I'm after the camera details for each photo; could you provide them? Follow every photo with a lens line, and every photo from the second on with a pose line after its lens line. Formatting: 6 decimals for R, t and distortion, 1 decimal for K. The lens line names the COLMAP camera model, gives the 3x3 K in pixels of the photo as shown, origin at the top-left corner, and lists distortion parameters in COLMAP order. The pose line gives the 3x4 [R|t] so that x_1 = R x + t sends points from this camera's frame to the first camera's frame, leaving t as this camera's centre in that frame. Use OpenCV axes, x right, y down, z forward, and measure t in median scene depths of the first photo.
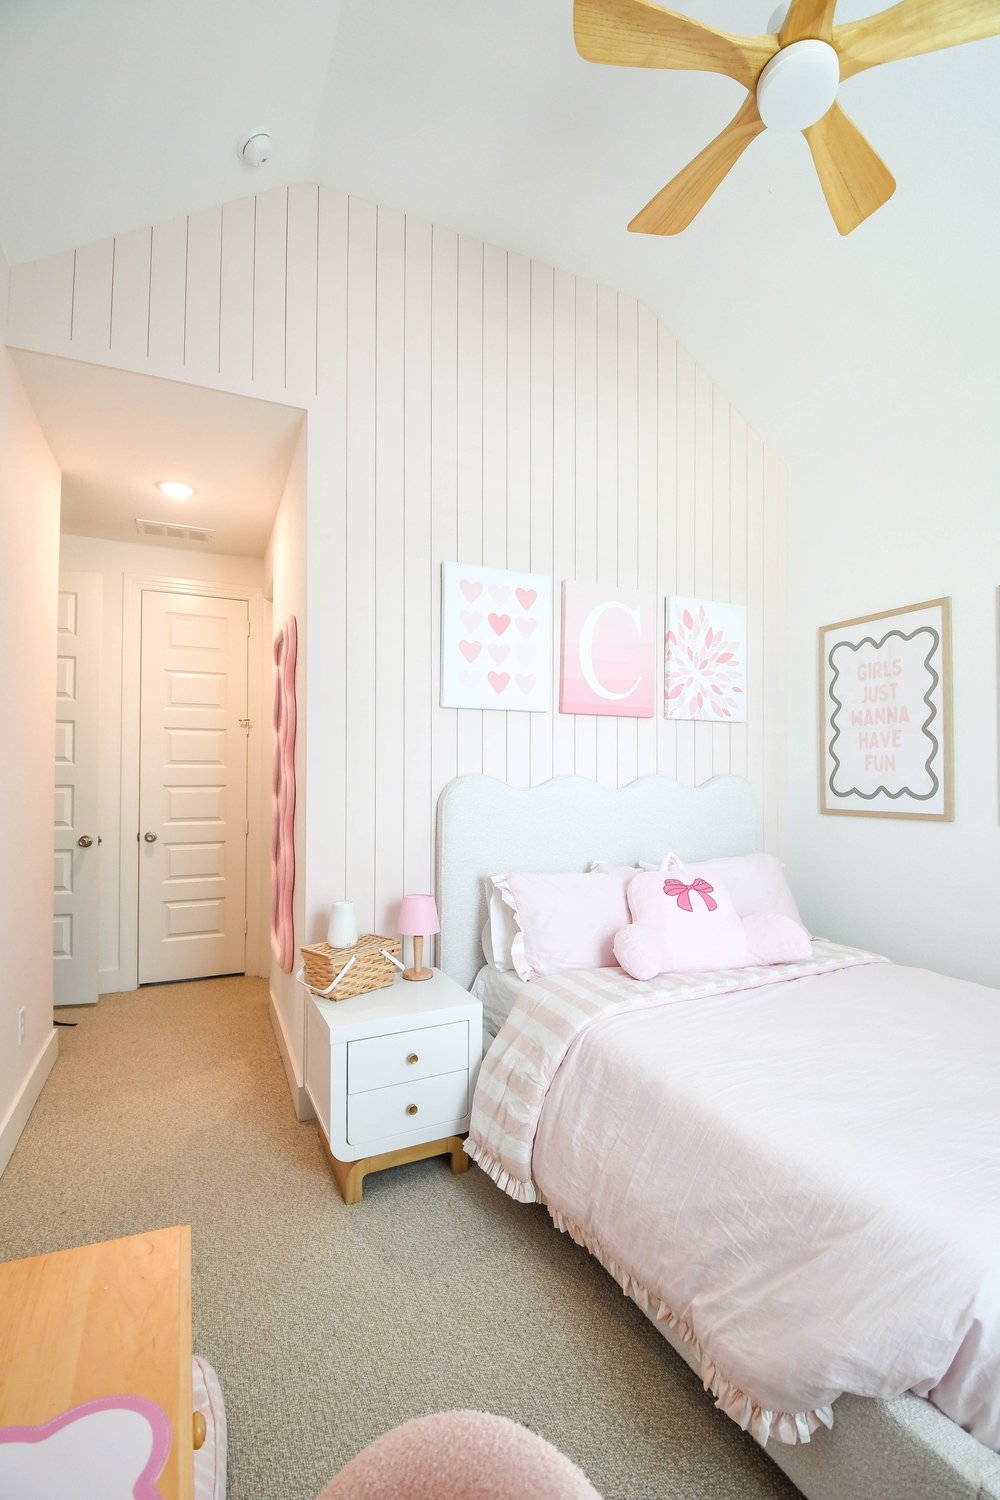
lens RADIAL K [[661.6, 0, 519.5], [0, 661.6, 760.8], [0, 0, 1]] dist [0.010672, -0.024437]
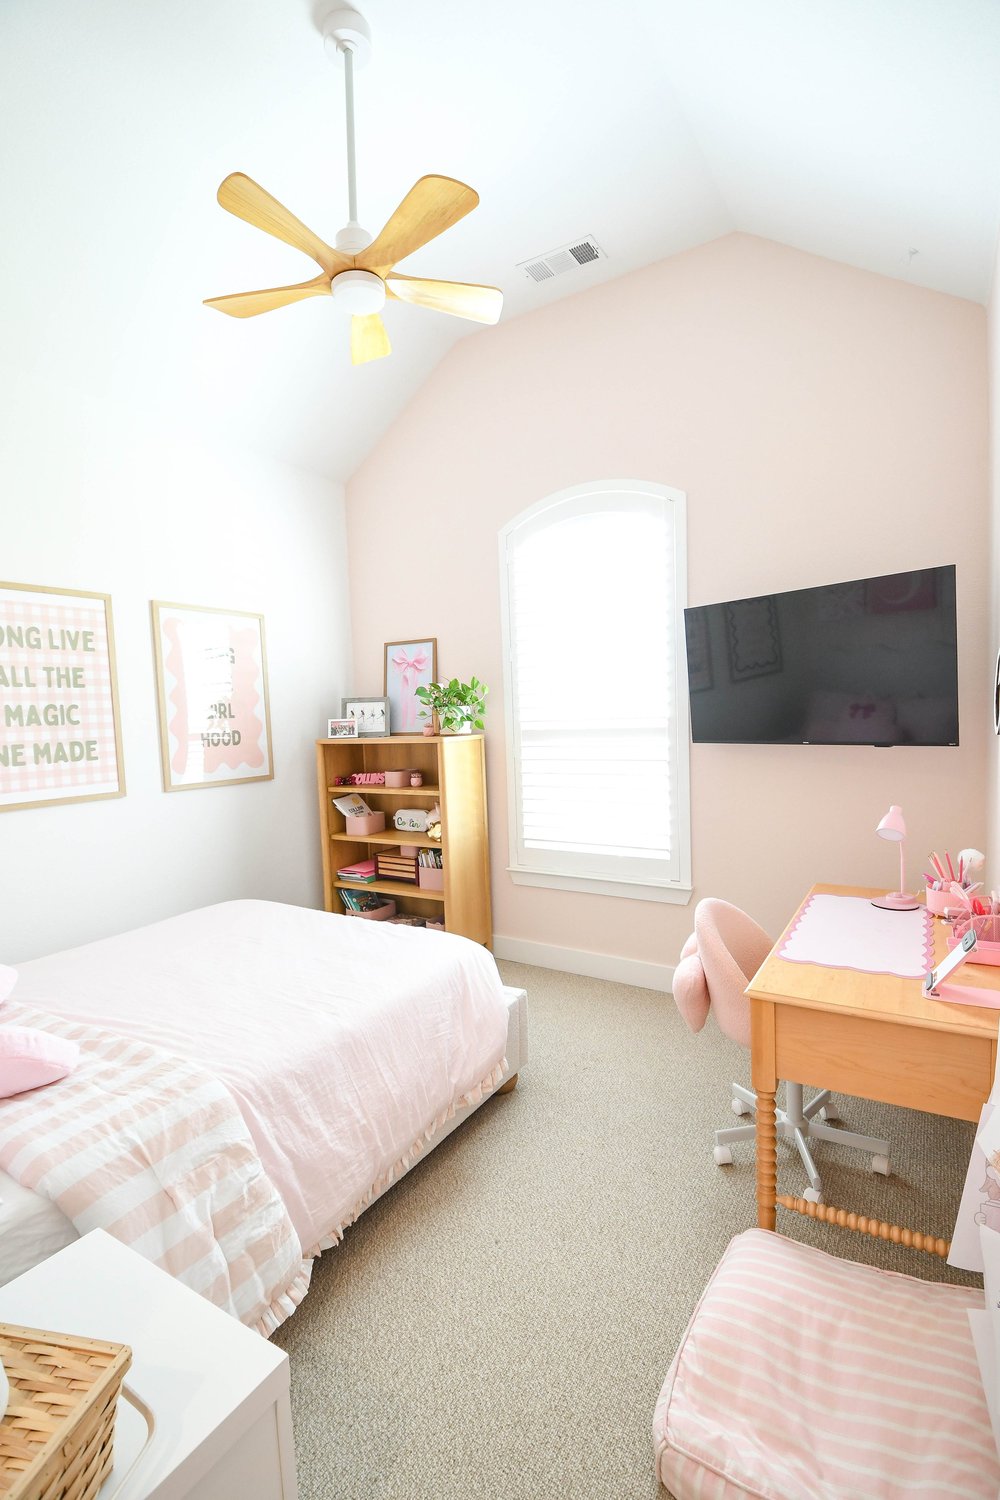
lens RADIAL K [[725.3, 0, 505.7], [0, 725.3, 760.4], [0, 0, 1]] dist [0.005720, -0.021256]
pose [[-0.527724, -0.050371, 0.847921, -0.858266], [0.021203, 0.997148, 0.072433, -0.064897], [-0.849151, 0.056203, -0.525151, 1.199837]]
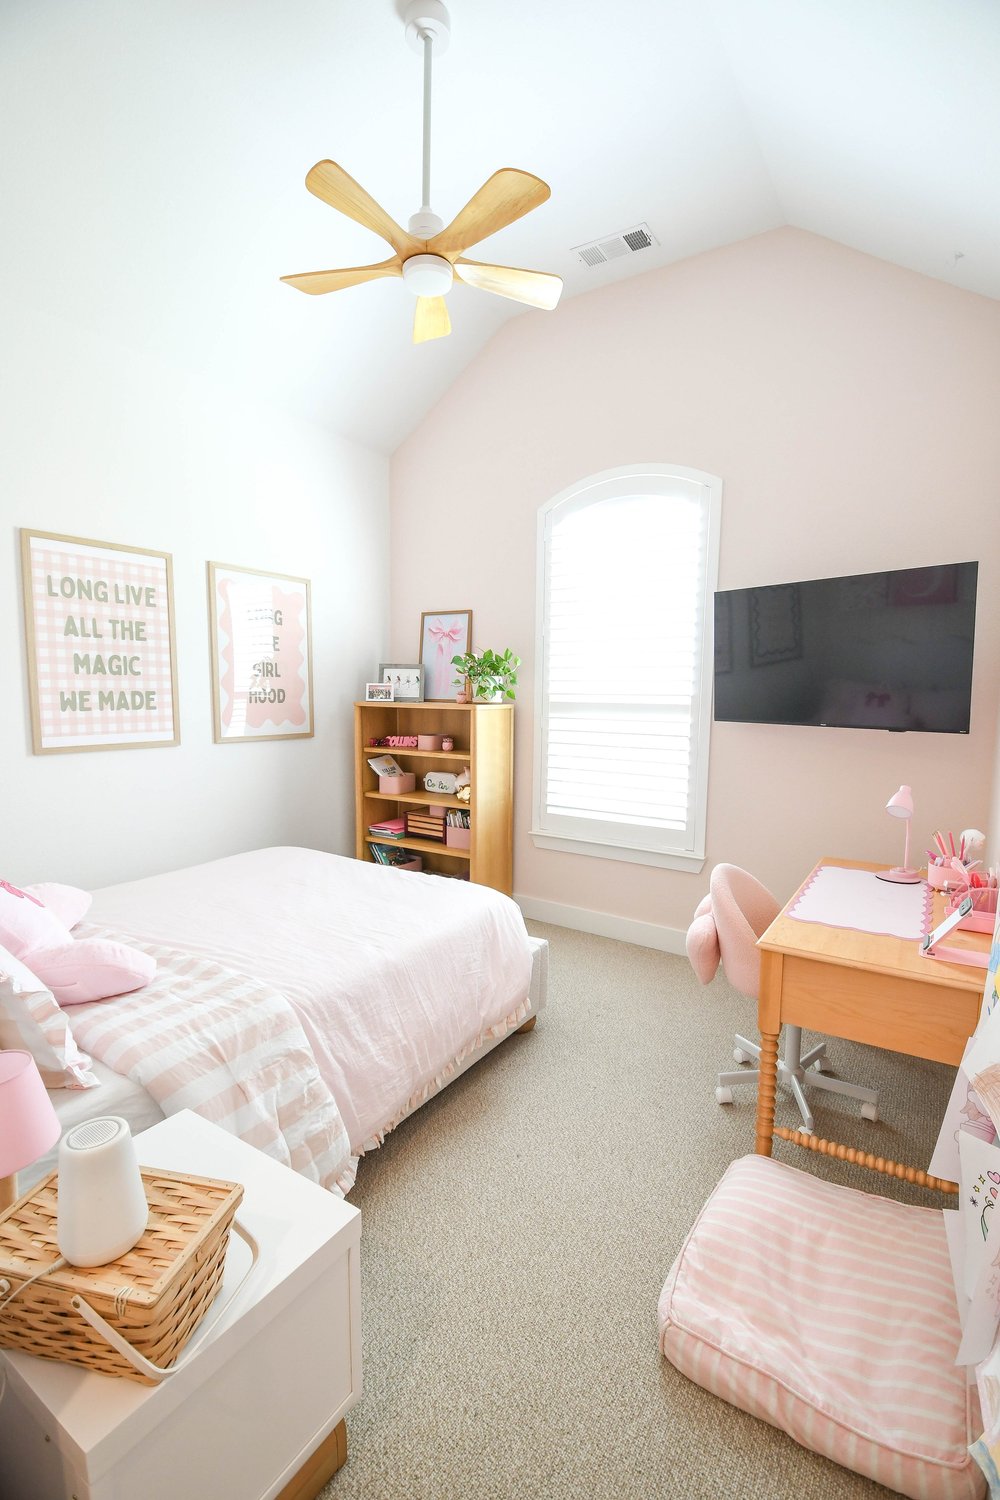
lens RADIAL K [[708.9, 0, 506.0], [0, 708.9, 763.8], [0, 0, 1]] dist [0.021921, -0.037337]
pose [[-0.510128, -0.109802, 0.853061, -0.897409], [-0.025846, 0.993327, 0.112400, -0.050788], [-0.859710, 0.035291, -0.509562, 1.279469]]
